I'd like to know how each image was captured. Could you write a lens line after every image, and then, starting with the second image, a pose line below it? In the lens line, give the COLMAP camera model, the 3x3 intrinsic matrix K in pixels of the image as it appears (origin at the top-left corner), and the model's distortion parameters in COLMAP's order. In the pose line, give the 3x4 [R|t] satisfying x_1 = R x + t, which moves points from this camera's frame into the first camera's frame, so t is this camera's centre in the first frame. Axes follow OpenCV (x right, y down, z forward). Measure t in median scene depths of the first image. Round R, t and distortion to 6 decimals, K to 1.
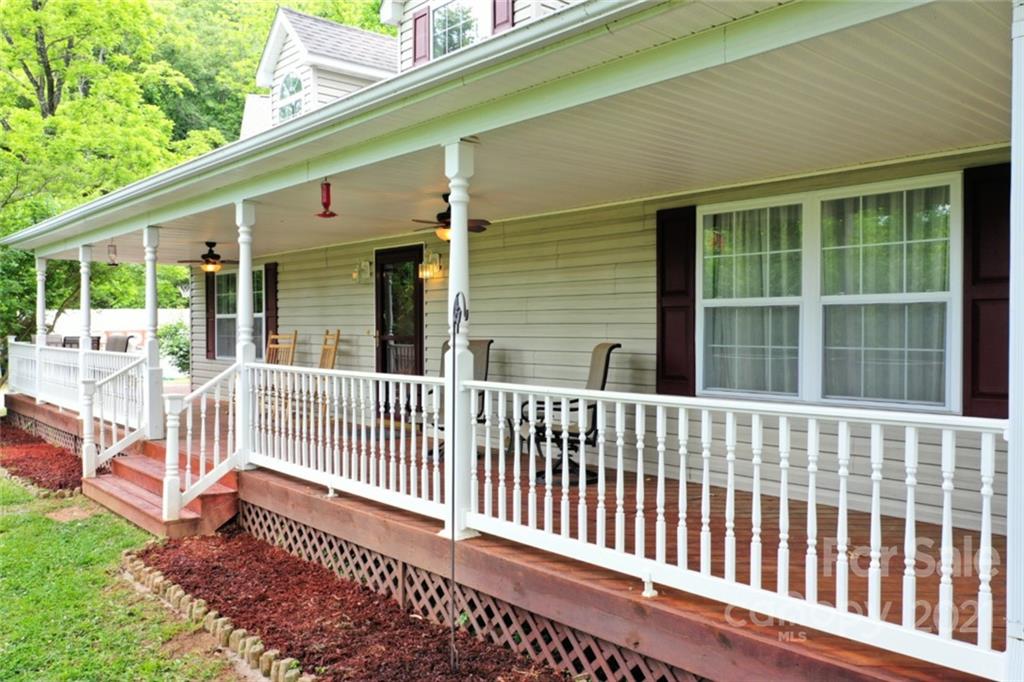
lens RADIAL K [[820.4, 0, 512.6], [0, 820.4, 337.1], [0, 0, 1]] dist [0.002586, 0.002454]
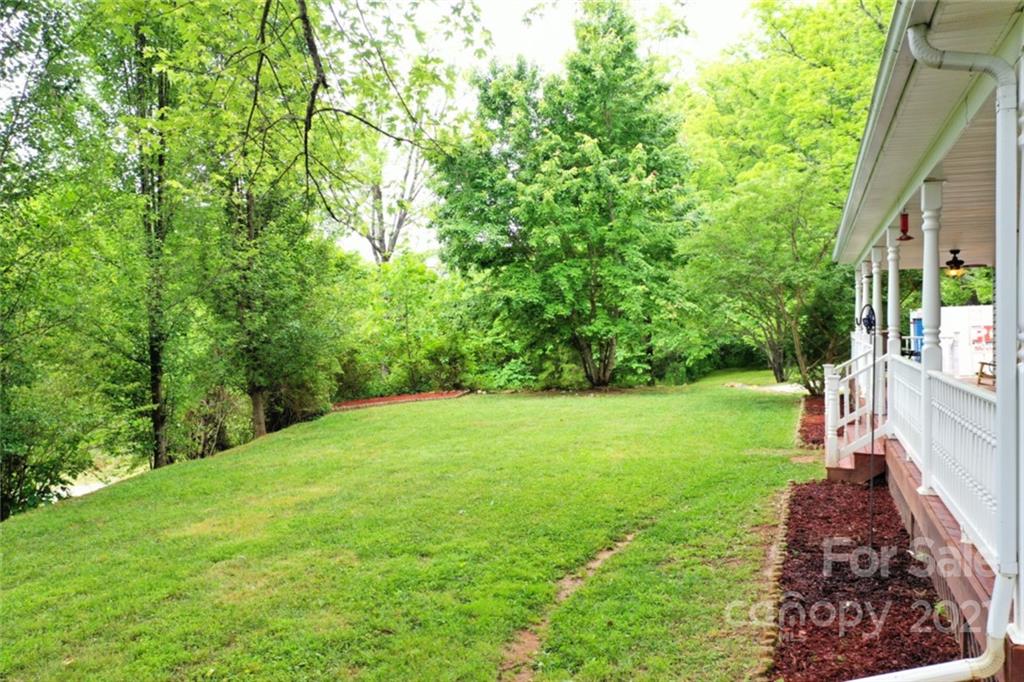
lens RADIAL K [[820.4, 0, 512.0], [0, 820.4, 340.0], [0, 0, 1]] dist [0.002586, 0.002454]
pose [[0.486758, 0.012047, -0.873454, 0.496747], [-0.001769, 0.999916, 0.012805, -0.005958], [0.873535, -0.004687, 0.486739, -0.129900]]
